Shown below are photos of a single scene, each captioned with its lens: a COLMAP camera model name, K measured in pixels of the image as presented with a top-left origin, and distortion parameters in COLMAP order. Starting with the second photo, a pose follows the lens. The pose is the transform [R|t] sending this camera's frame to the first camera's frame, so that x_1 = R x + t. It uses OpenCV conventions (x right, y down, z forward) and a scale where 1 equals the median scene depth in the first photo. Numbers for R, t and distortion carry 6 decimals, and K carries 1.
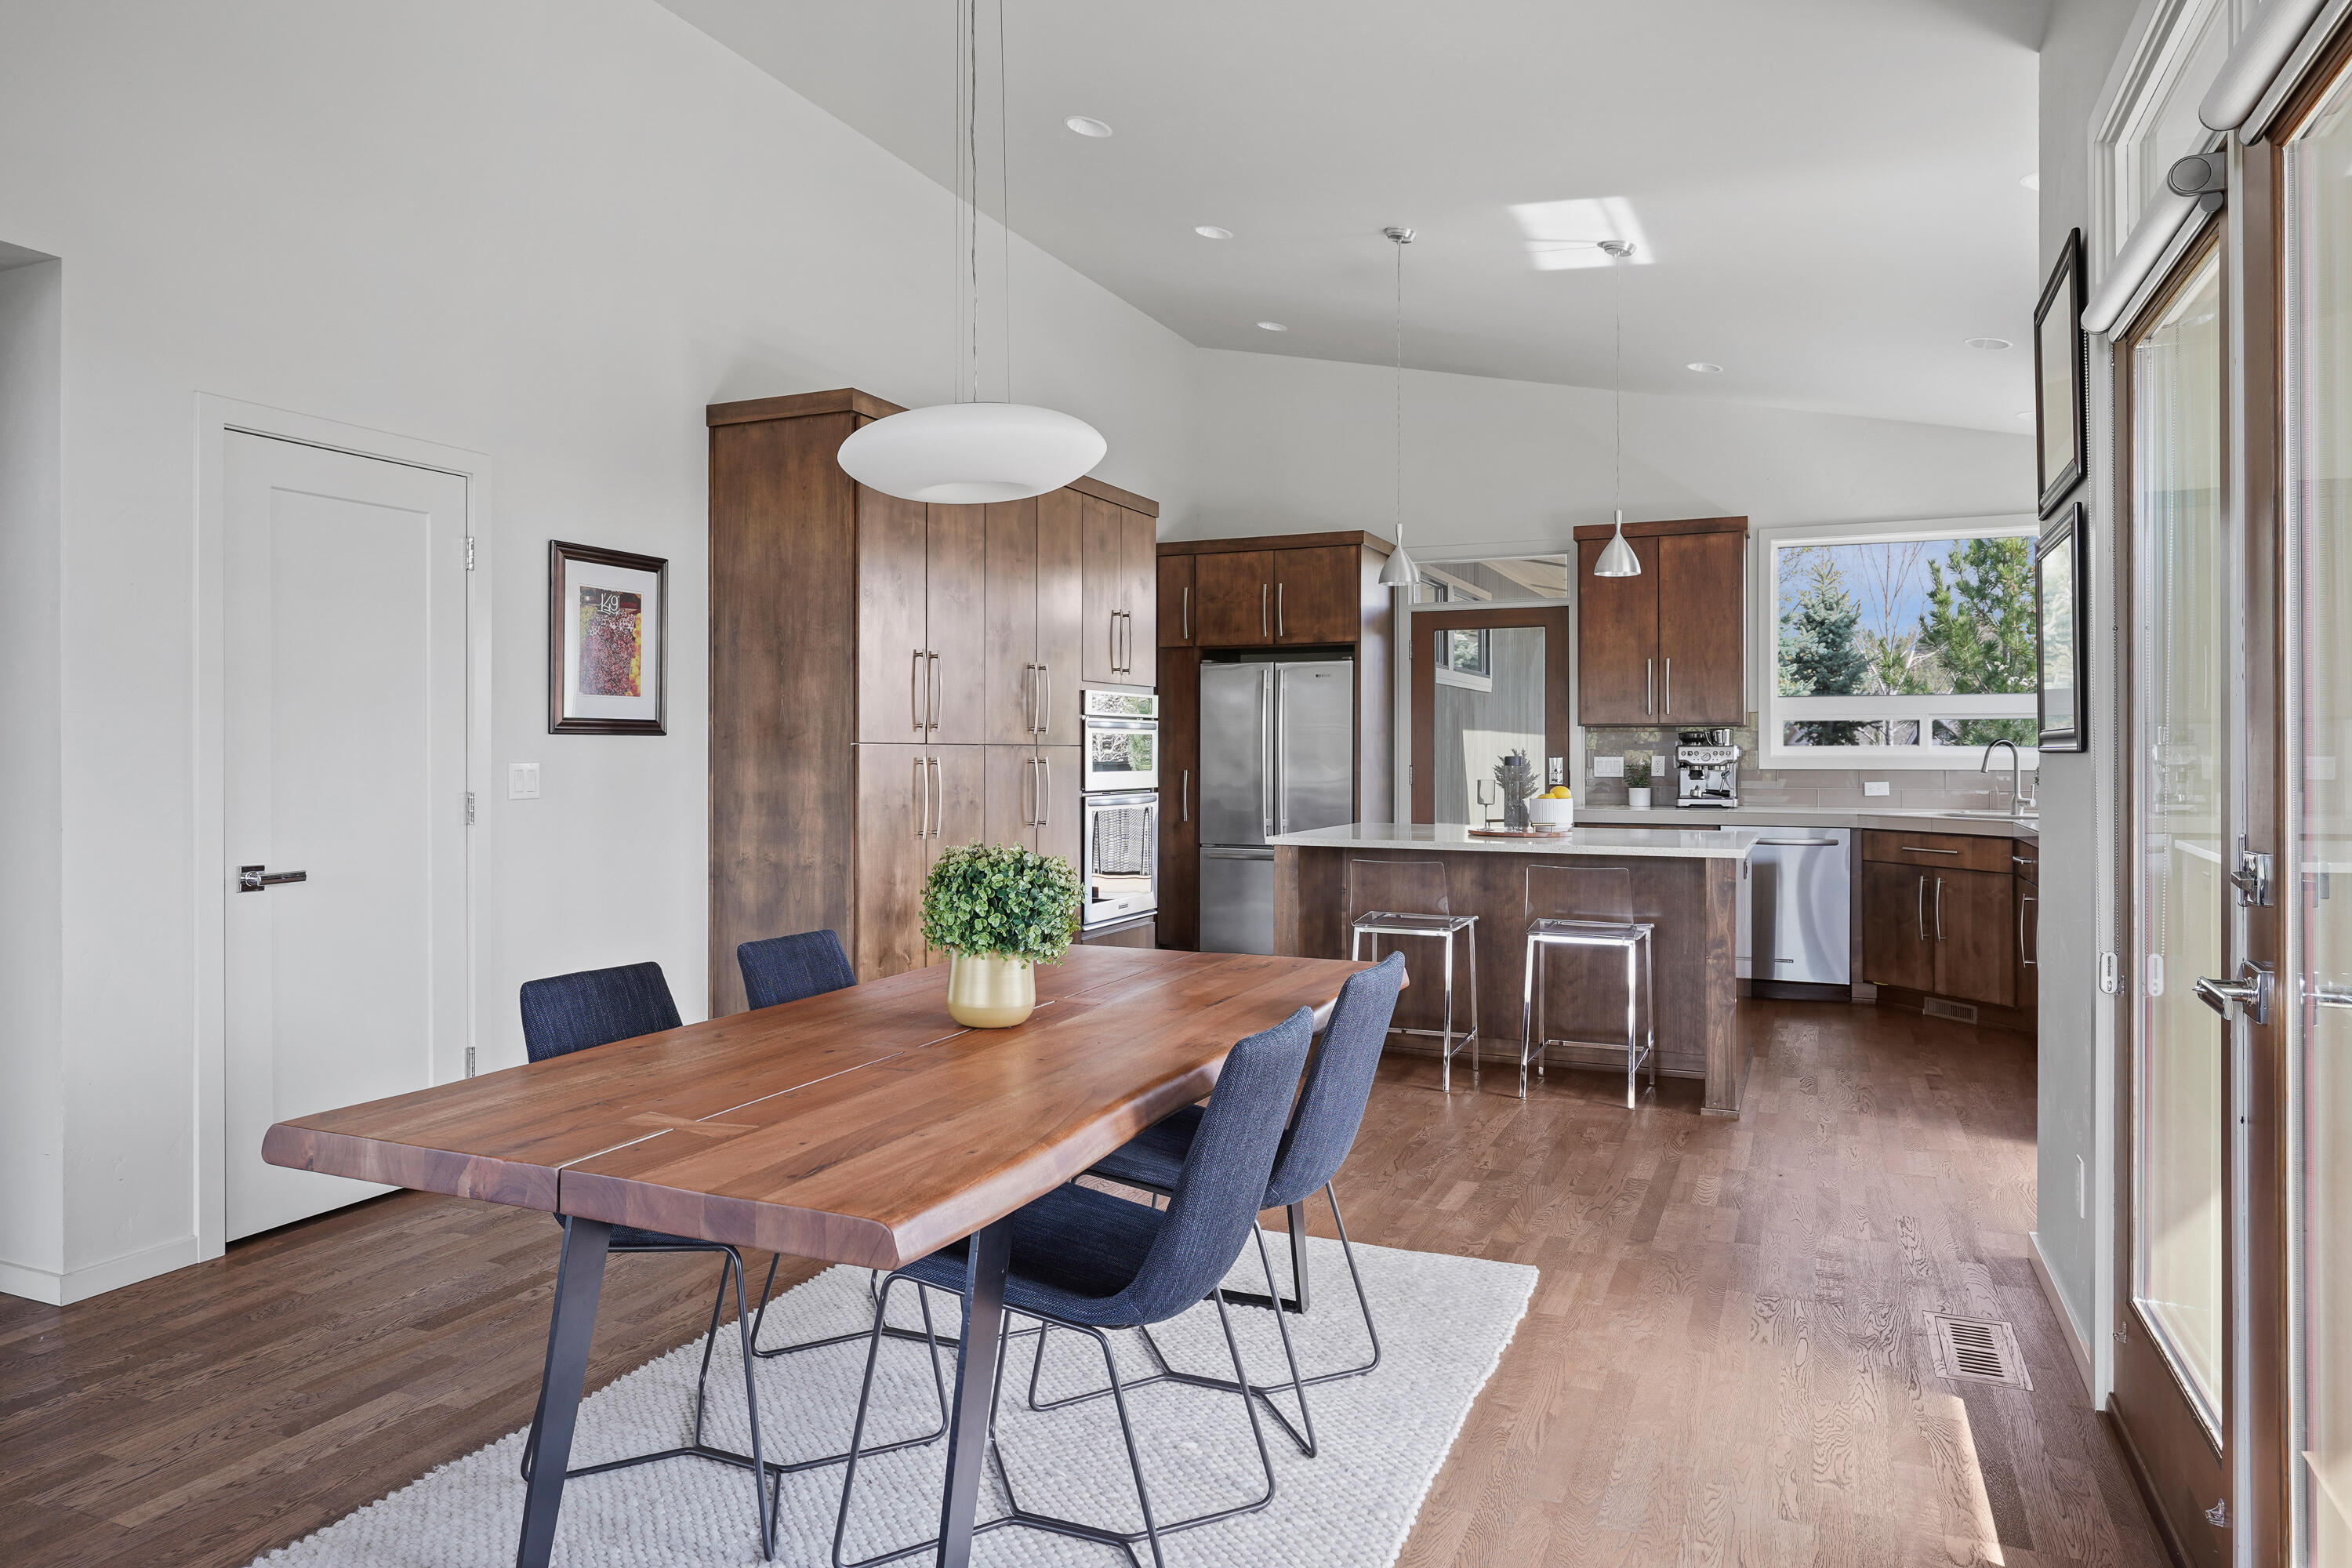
lens RADIAL K [[1453.7, 0, 1235.4], [0, 1453.7, 765.7], [0, 0, 1]] dist [-0.002697, -0.000861]
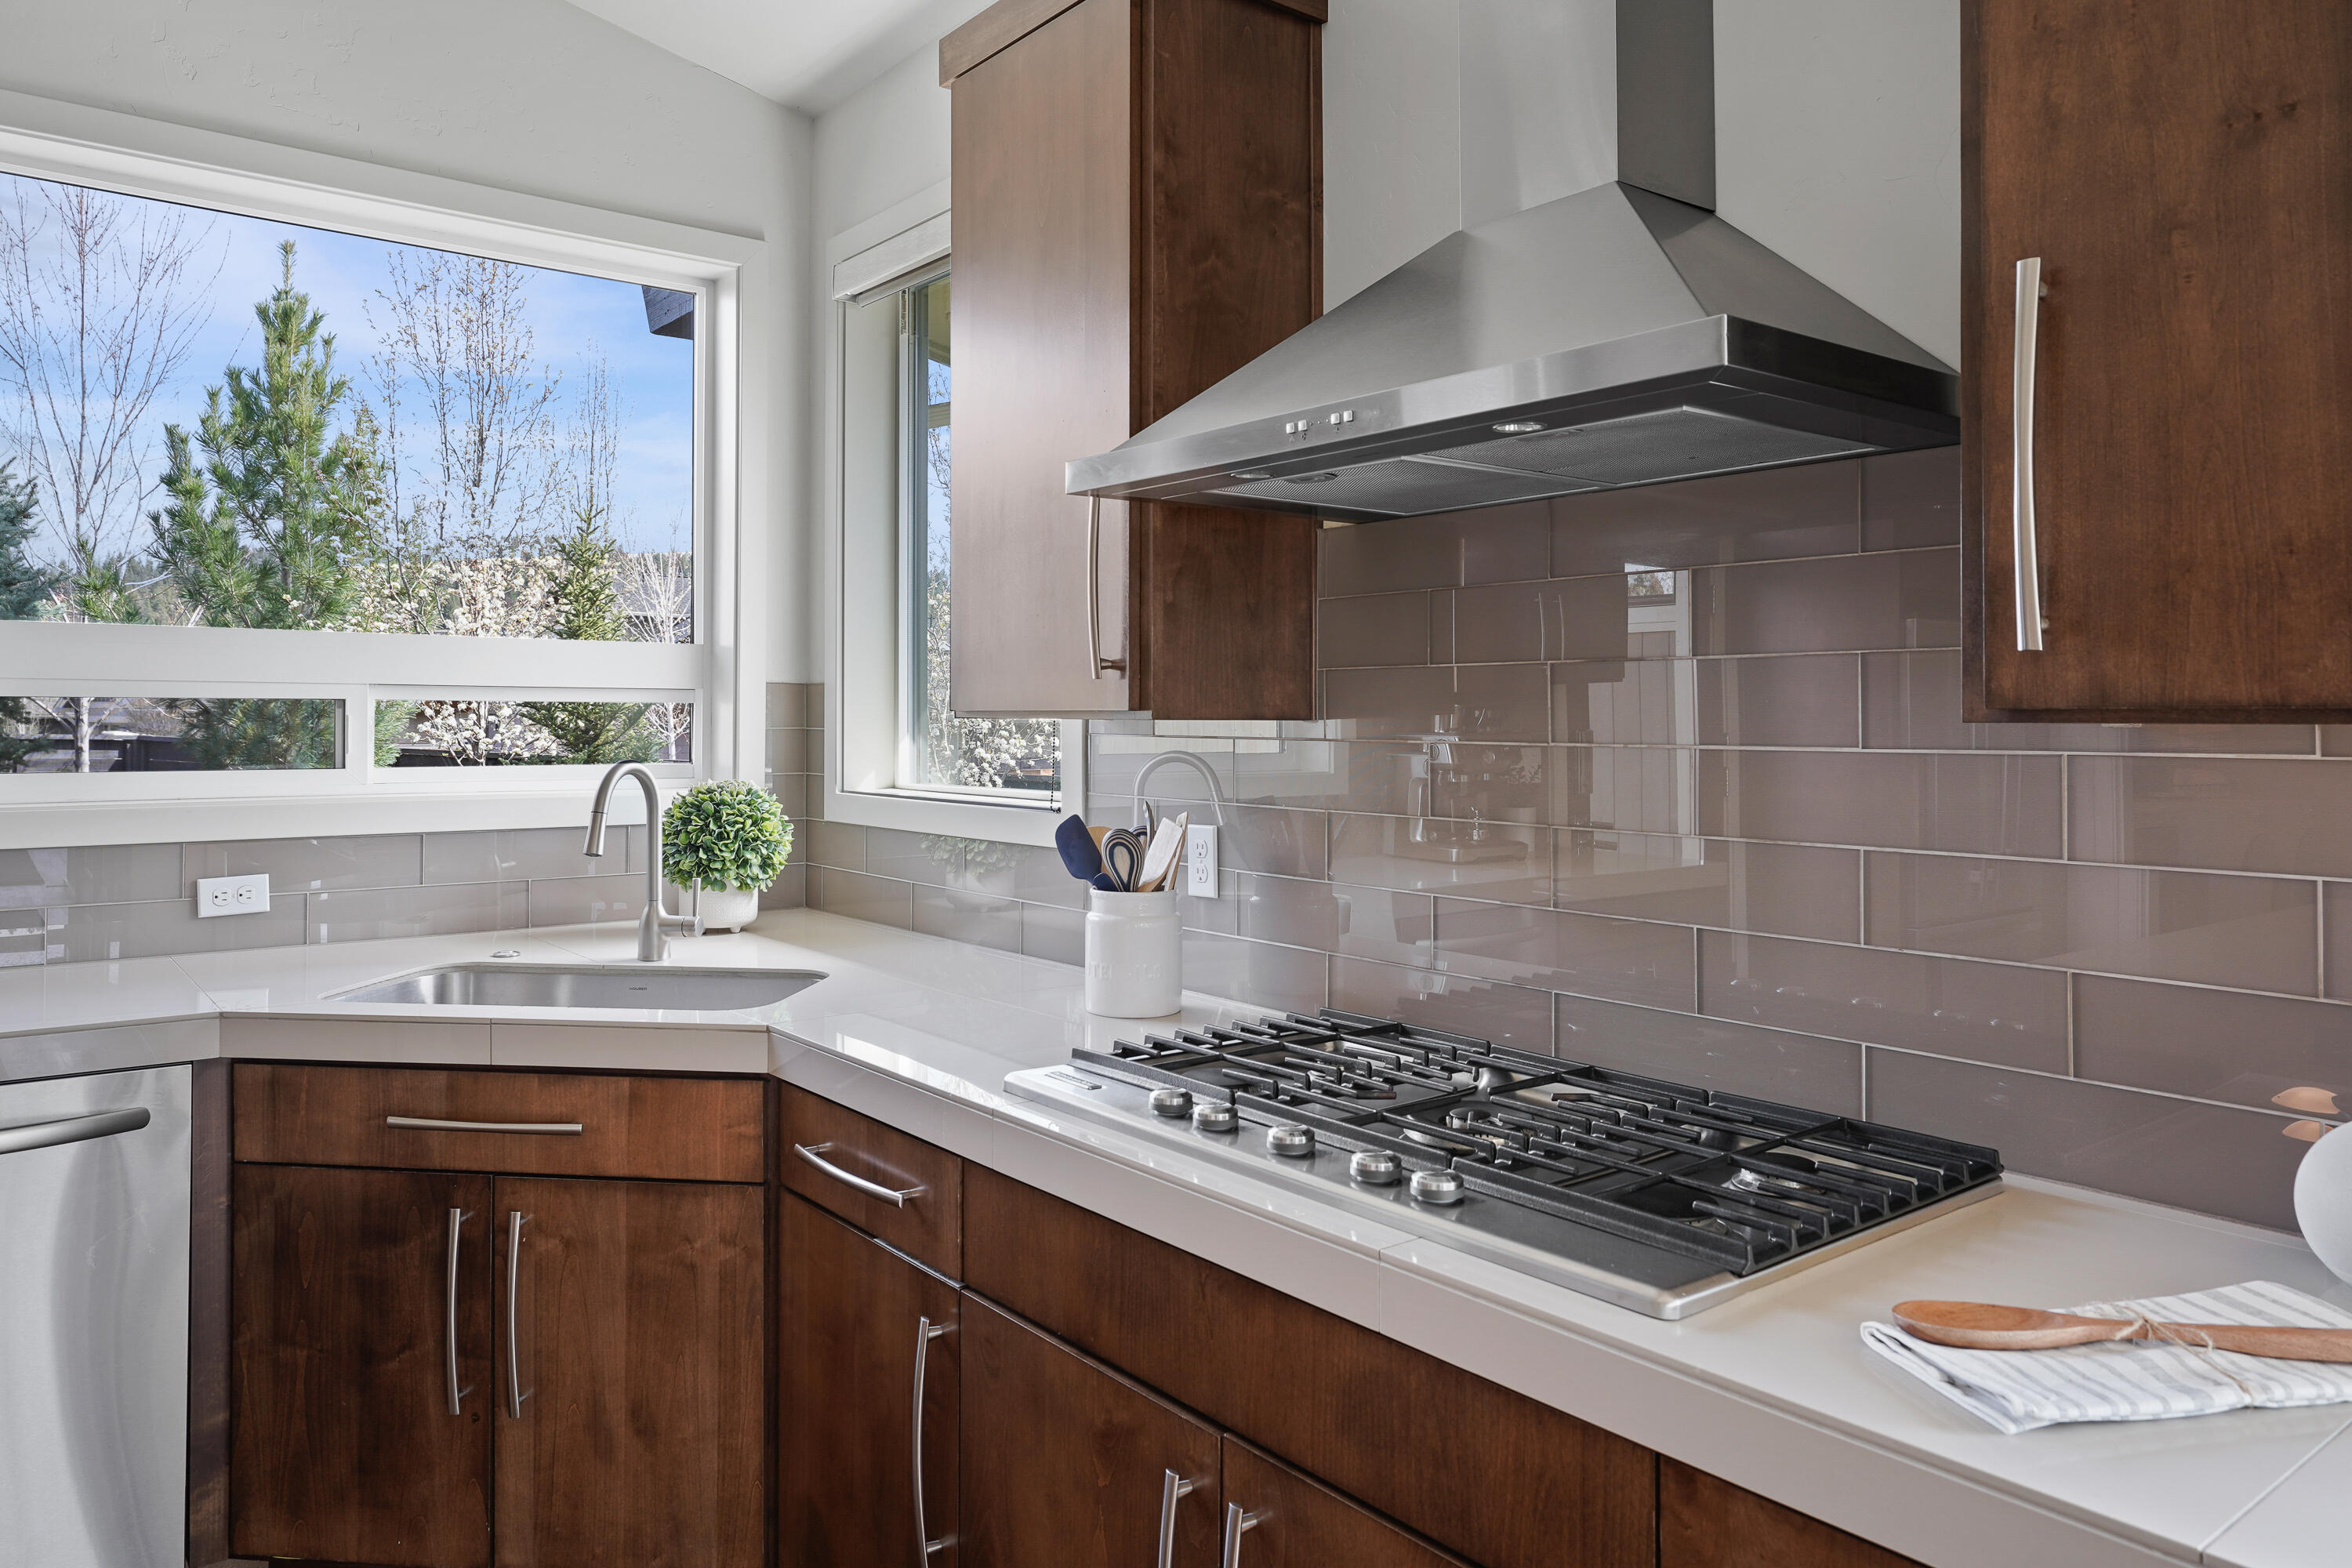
lens RADIAL K [[1592.4, 0, 1143.5], [0, 1592.4, 694.4], [0, 0, 1]] dist [0.001430, 0.001437]
pose [[0.508995, 0.012820, 0.860674, 0.218152], [0.006184, 0.999809, -0.018549, -0.023983], [-0.860747, 0.014764, 0.508819, 0.605285]]
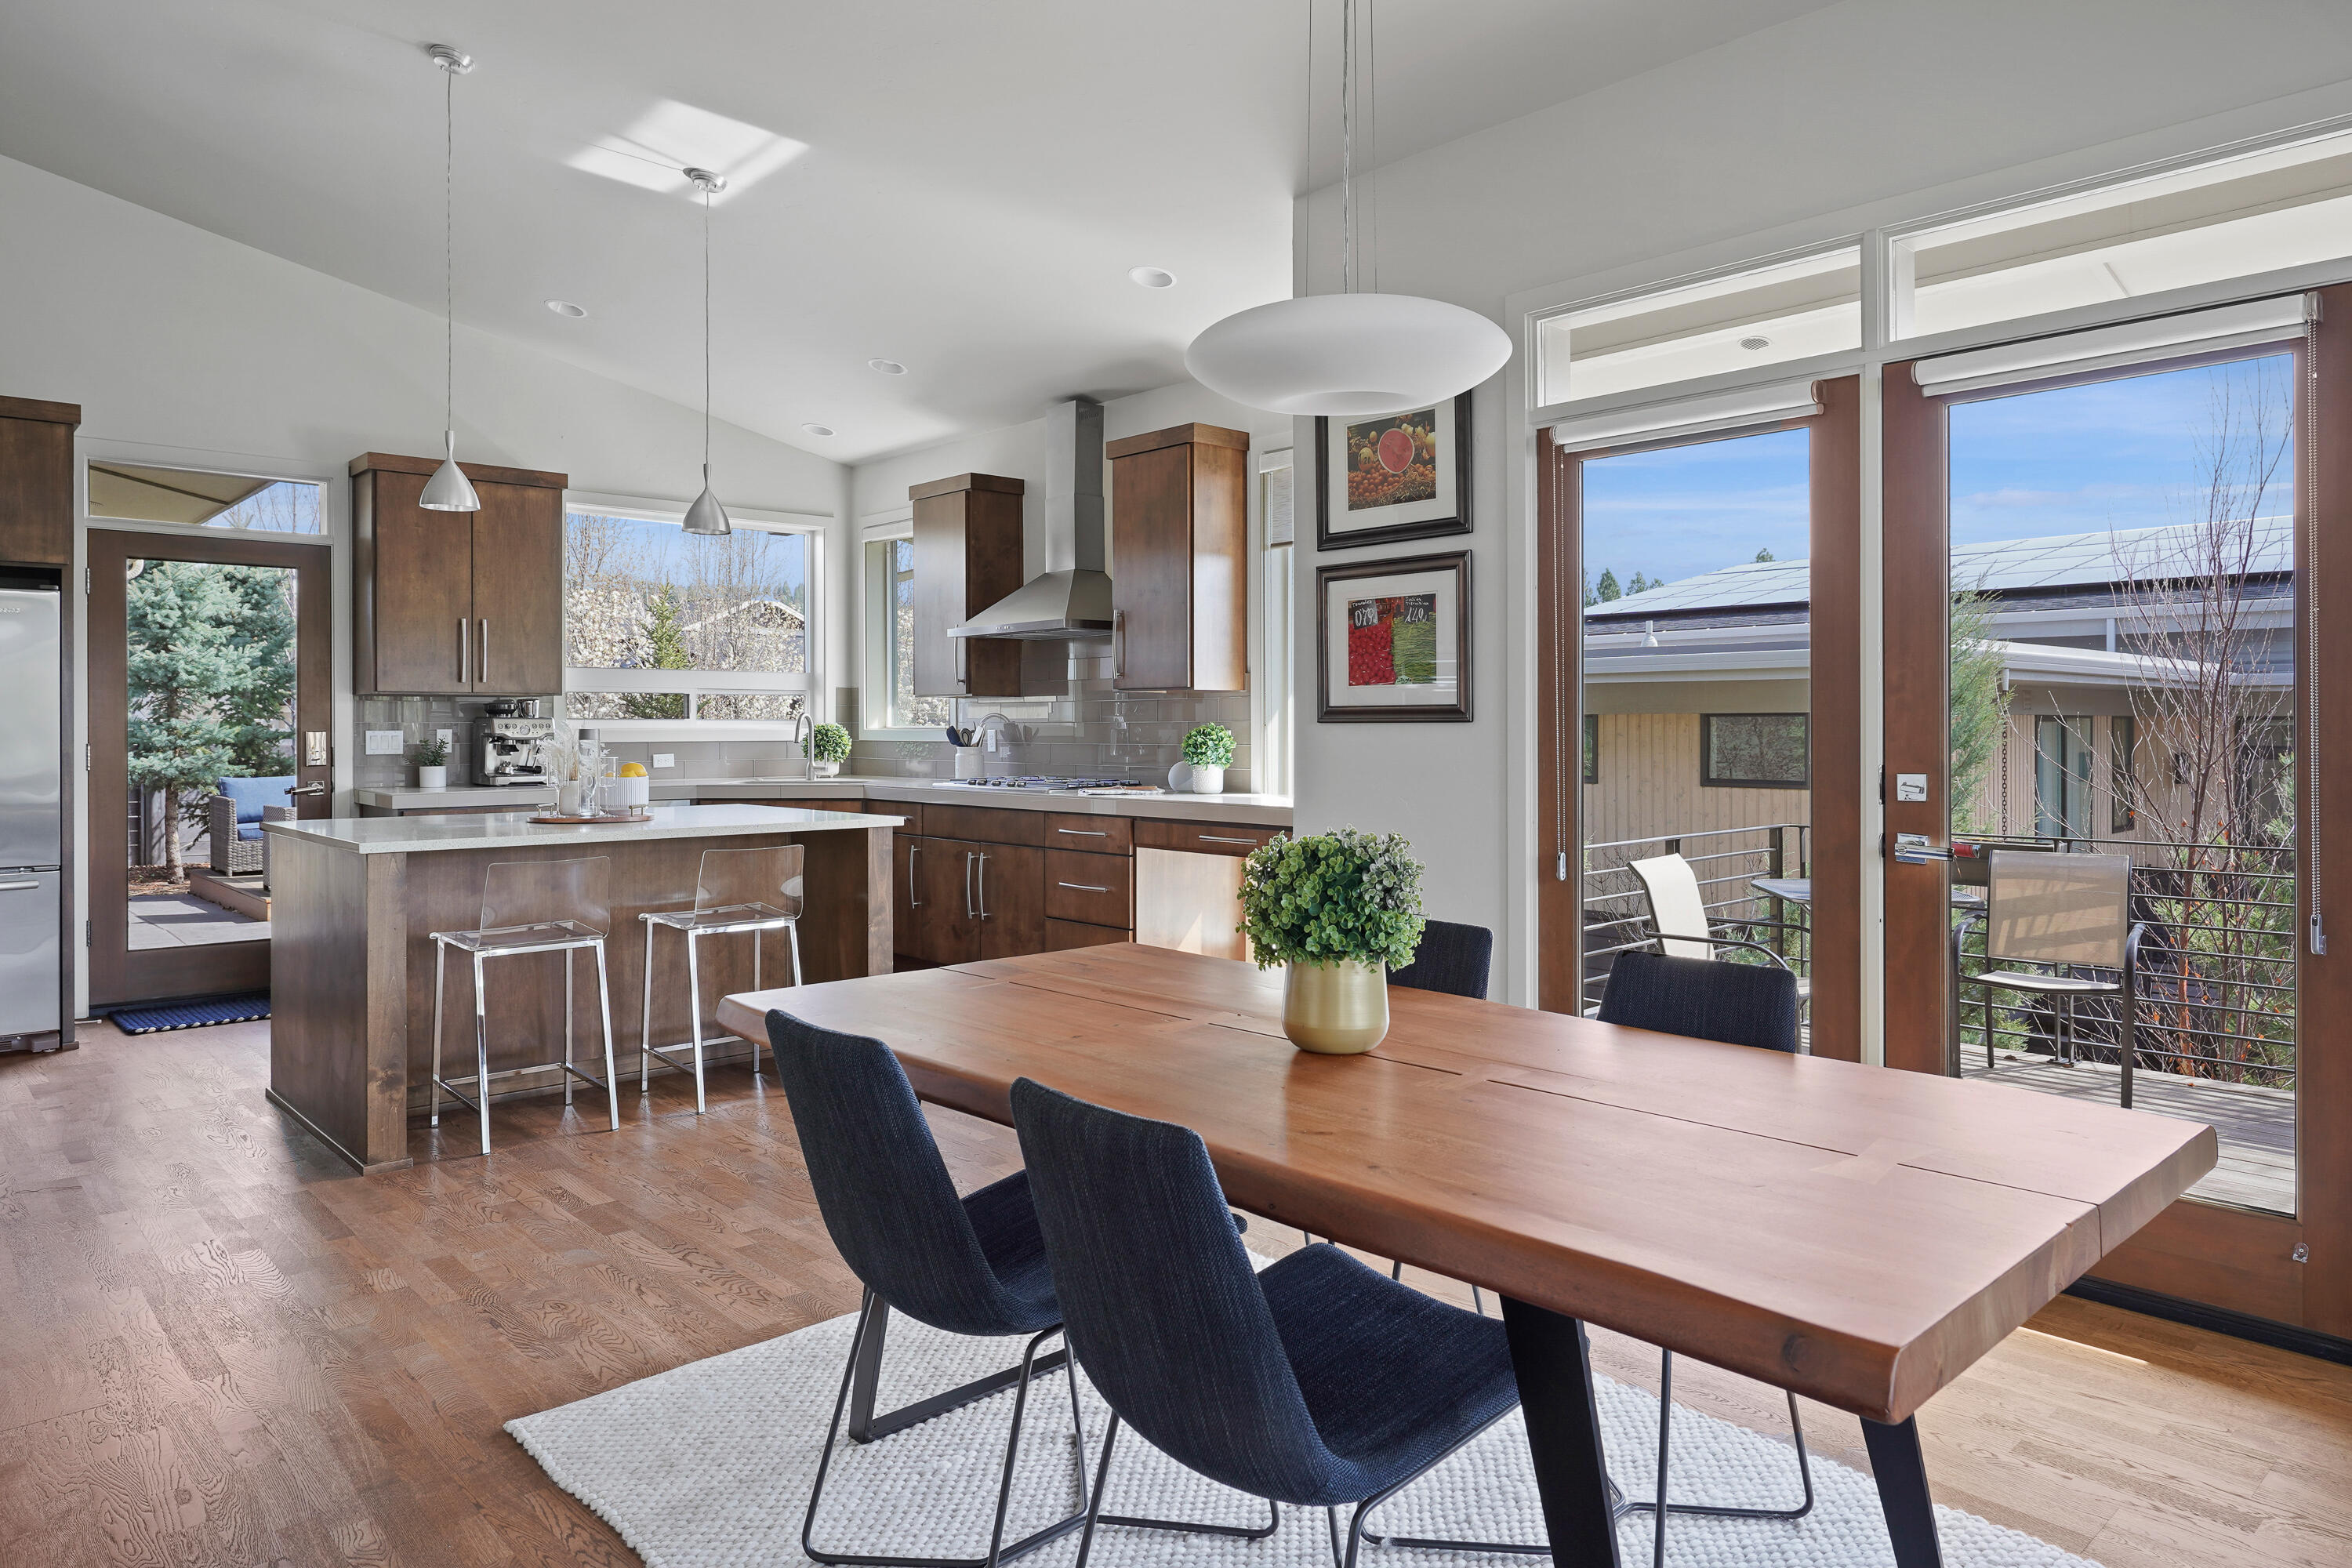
lens RADIAL K [[1433.8, 0, 1172.5], [0, 1433.8, 733.9], [0, 0, 1]] dist [-0.003693, -0.001105]
pose [[0.428706, -0.006332, 0.903422, -0.310062], [0.010553, 0.999942, 0.002001, -0.001139], [-0.903382, 0.008676, 0.428748, 0.240577]]
